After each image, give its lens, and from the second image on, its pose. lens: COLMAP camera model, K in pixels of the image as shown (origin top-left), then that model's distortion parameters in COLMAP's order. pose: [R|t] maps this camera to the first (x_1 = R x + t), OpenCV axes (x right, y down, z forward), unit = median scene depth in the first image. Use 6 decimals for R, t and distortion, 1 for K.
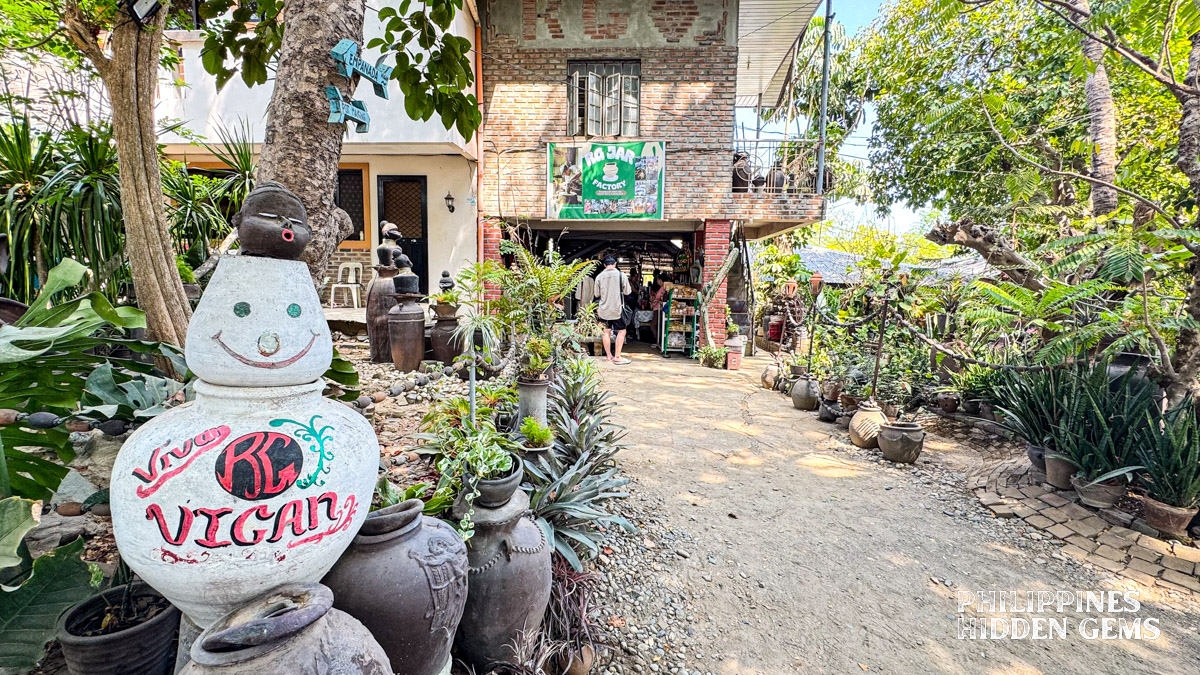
lens RADIAL K [[525.4, 0, 600.0], [0, 525.4, 337.5], [0, 0, 1]] dist [0.000992, -0.001026]
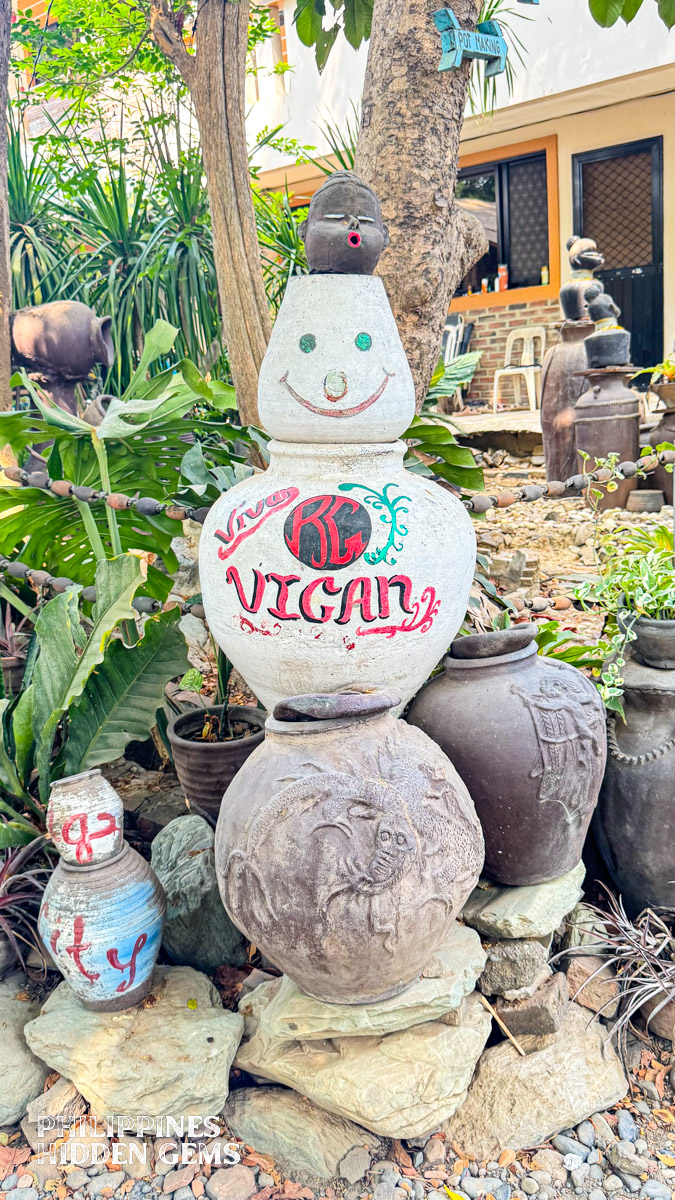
lens RADIAL K [[996.9, 0, 317.7], [0, 996.9, 602.1], [0, 0, 1]] dist [0.143978, -0.291575]
pose [[0.793287, 0.058650, -0.606016, 0.200005], [0.020552, 0.992203, 0.122928, 0.102641], [0.608501, -0.109973, 0.785896, -0.173210]]
